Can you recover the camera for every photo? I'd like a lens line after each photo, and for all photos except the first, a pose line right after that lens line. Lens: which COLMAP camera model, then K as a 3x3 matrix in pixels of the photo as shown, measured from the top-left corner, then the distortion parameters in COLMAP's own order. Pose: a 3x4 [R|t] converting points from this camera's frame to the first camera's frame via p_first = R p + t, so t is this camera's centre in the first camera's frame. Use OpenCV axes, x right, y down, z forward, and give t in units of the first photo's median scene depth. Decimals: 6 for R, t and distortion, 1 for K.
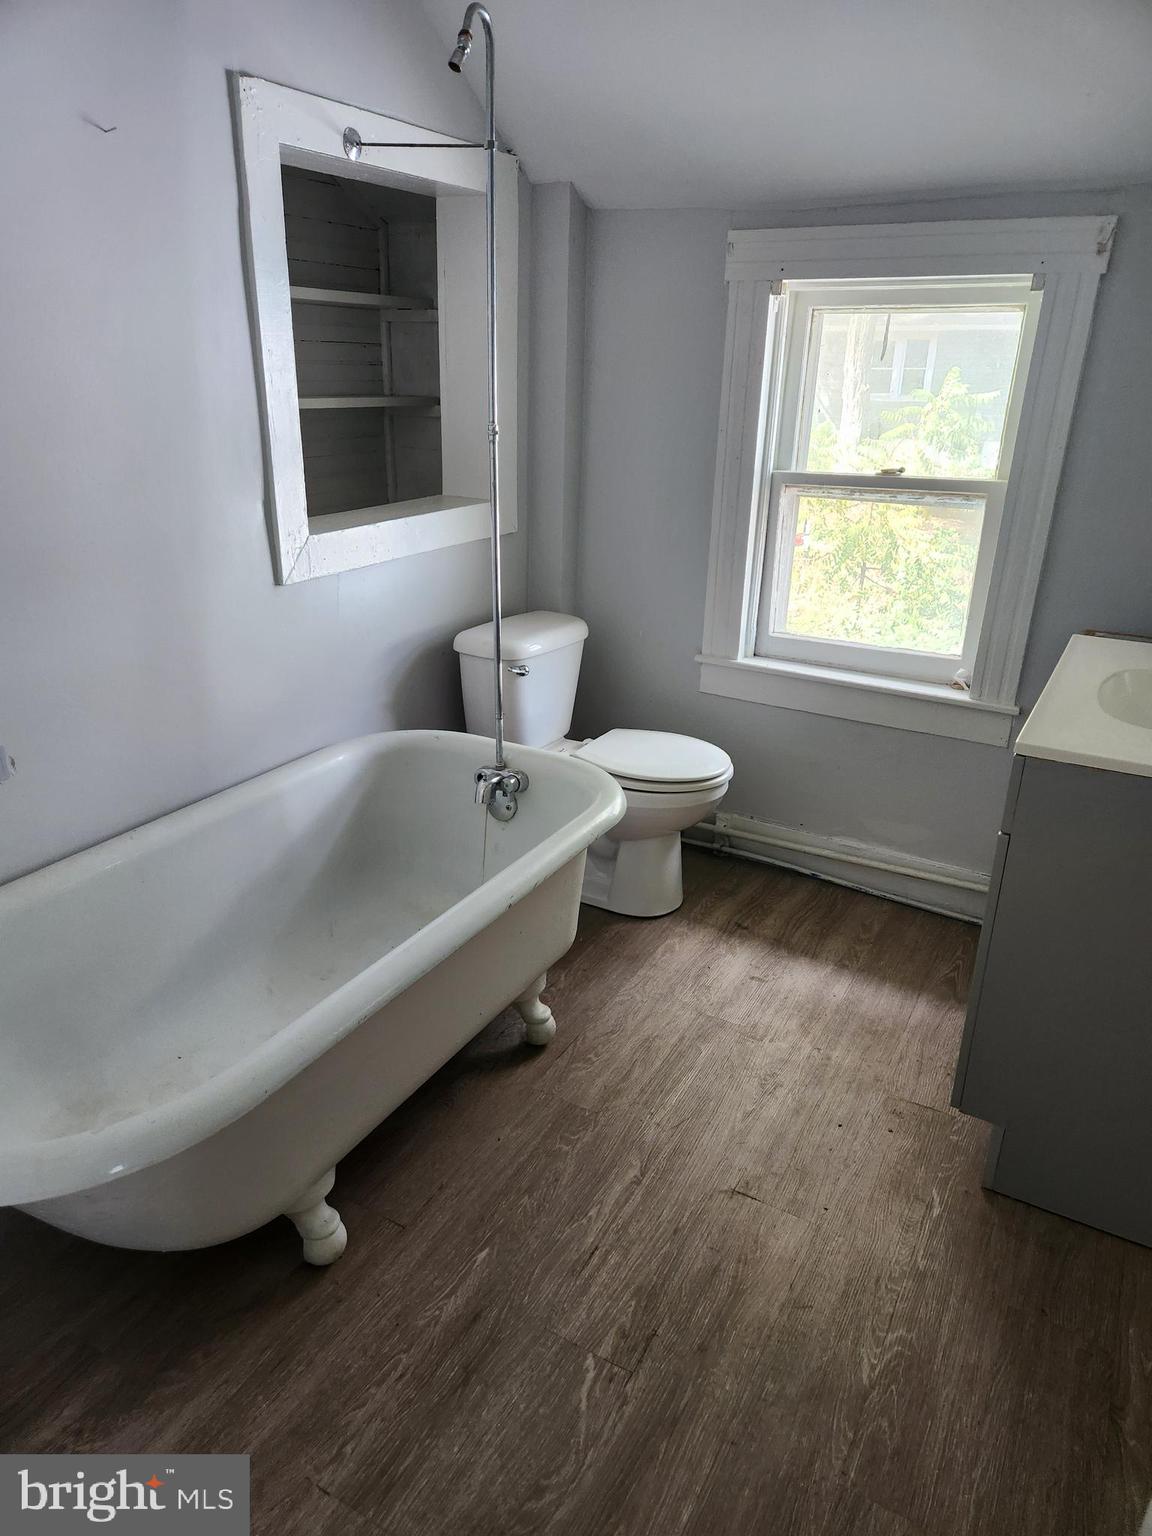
lens RADIAL K [[1038.0, 0, 577.3], [0, 1038.0, 769.7], [0, 0, 1]] dist [0.033933, -0.017051]
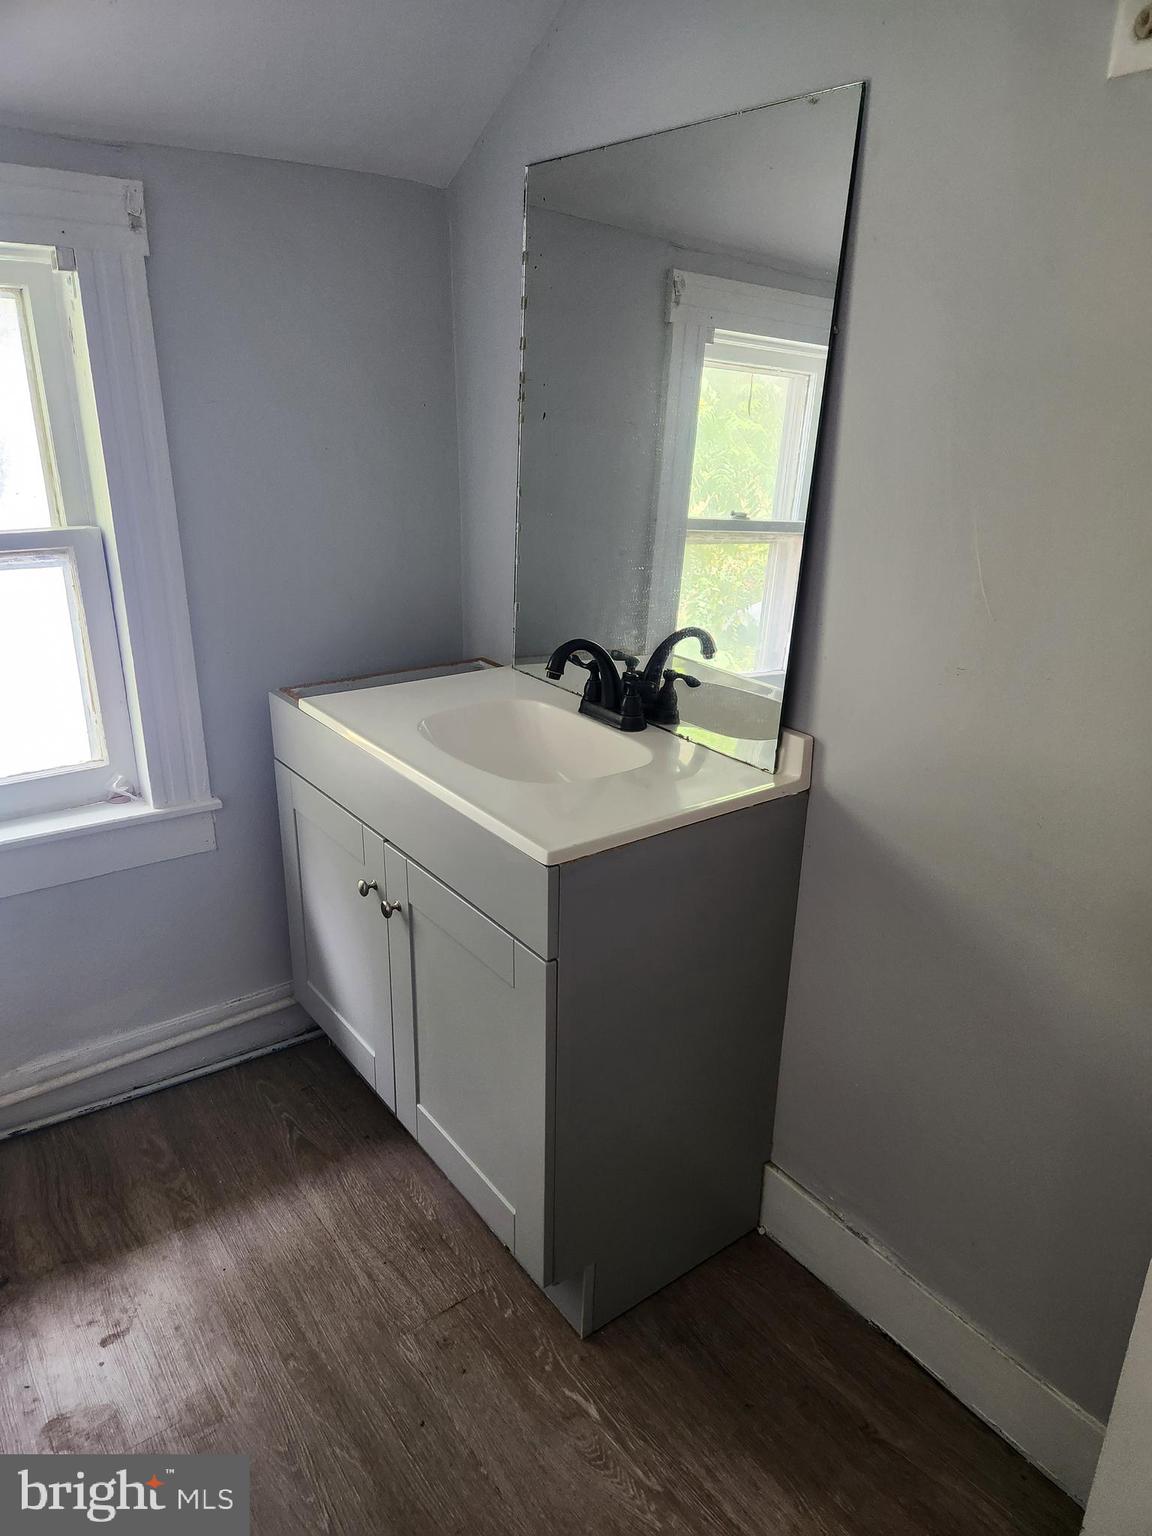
lens RADIAL K [[1038.0, 0, 573.6], [0, 1038.0, 766.4], [0, 0, 1]] dist [0.033933, -0.017051]
pose [[0.403544, -0.333753, 0.851916, -0.160670], [0.327599, 0.922073, 0.206058, -0.180135], [-0.854301, 0.195933, 0.481434, 0.429770]]
